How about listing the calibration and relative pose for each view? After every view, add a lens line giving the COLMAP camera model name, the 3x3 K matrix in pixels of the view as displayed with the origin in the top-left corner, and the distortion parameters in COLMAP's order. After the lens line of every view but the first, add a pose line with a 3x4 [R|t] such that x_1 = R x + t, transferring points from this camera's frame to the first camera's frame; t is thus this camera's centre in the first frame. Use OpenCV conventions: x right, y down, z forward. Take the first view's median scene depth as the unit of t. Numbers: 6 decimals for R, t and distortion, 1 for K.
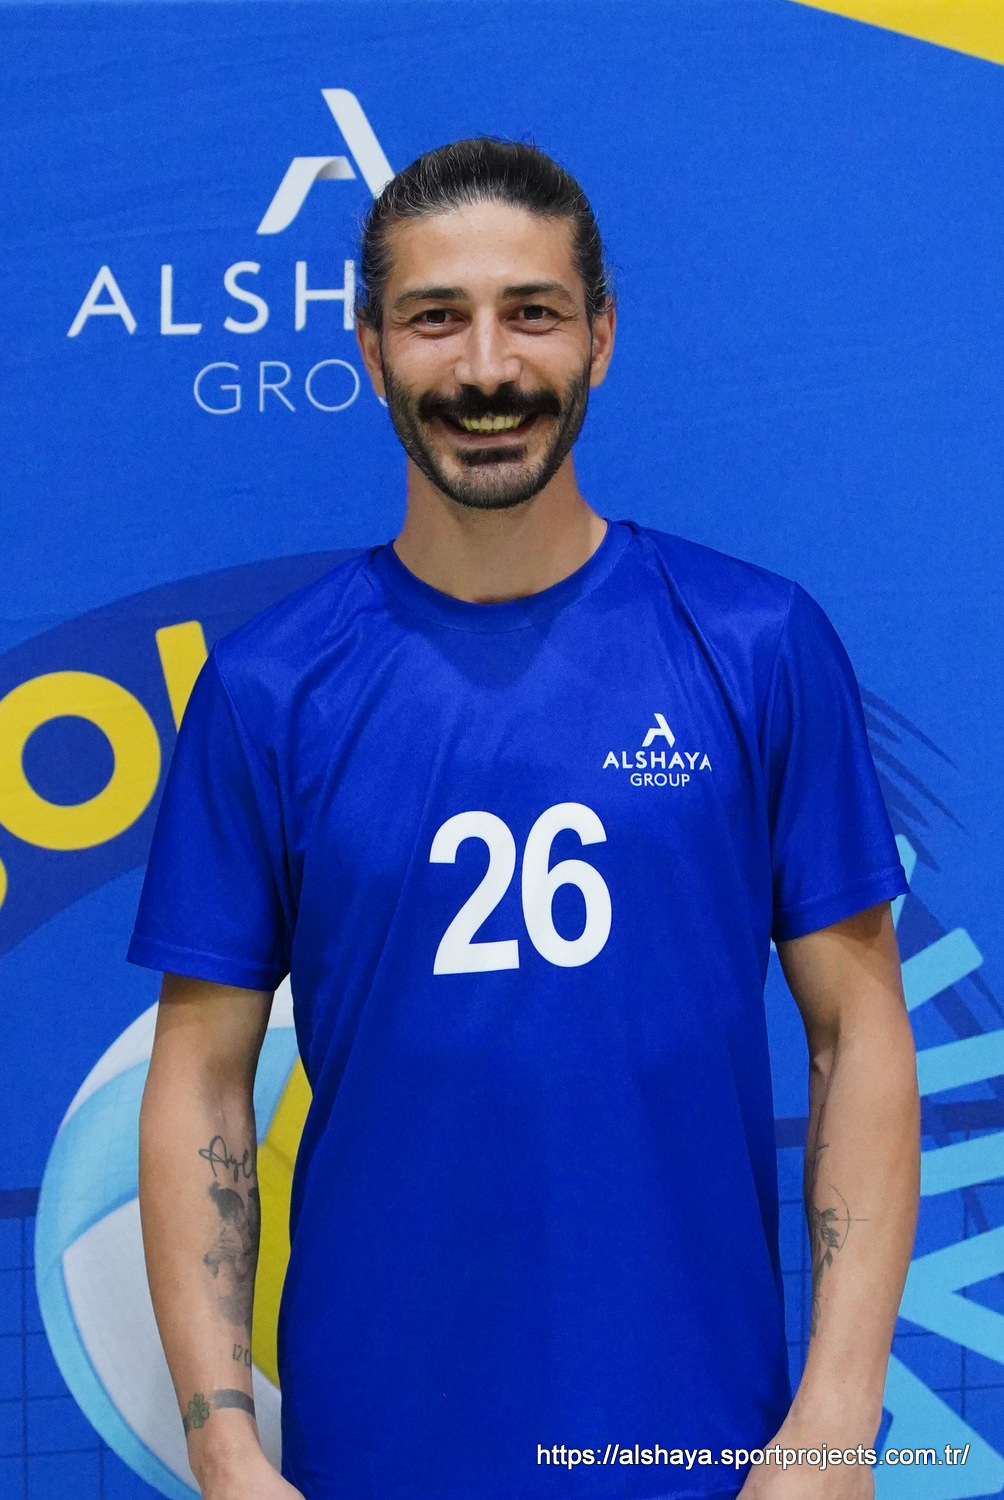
lens RADIAL K [[3113.9, 0, 512.0], [0, 3113.9, 737.7], [0, 0, 1]] dist [-0.071824, 0.000000]
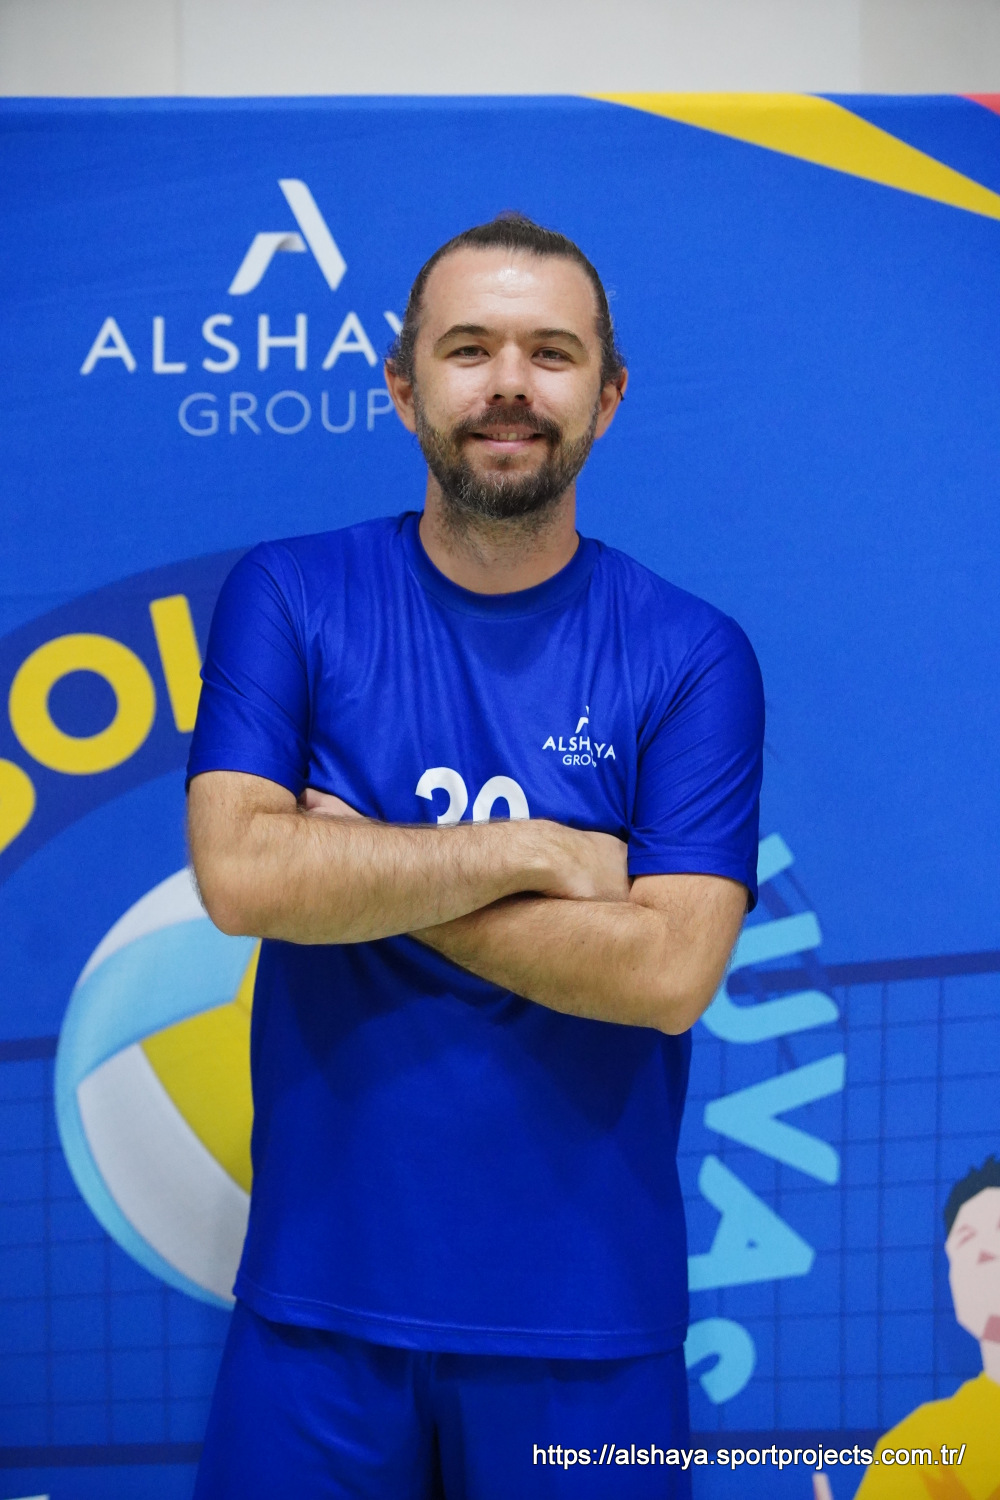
lens RADIAL K [[4451.3, 0, 499.5], [0, 4451.3, 764.1], [0, 0, 1]] dist [0.030059, 0.000000]
pose [[0.999325, 0.001614, 0.036710, -0.037799], [-0.000807, 0.999758, -0.021997, 0.072384], [-0.036736, 0.021952, 0.999084, -0.838170]]
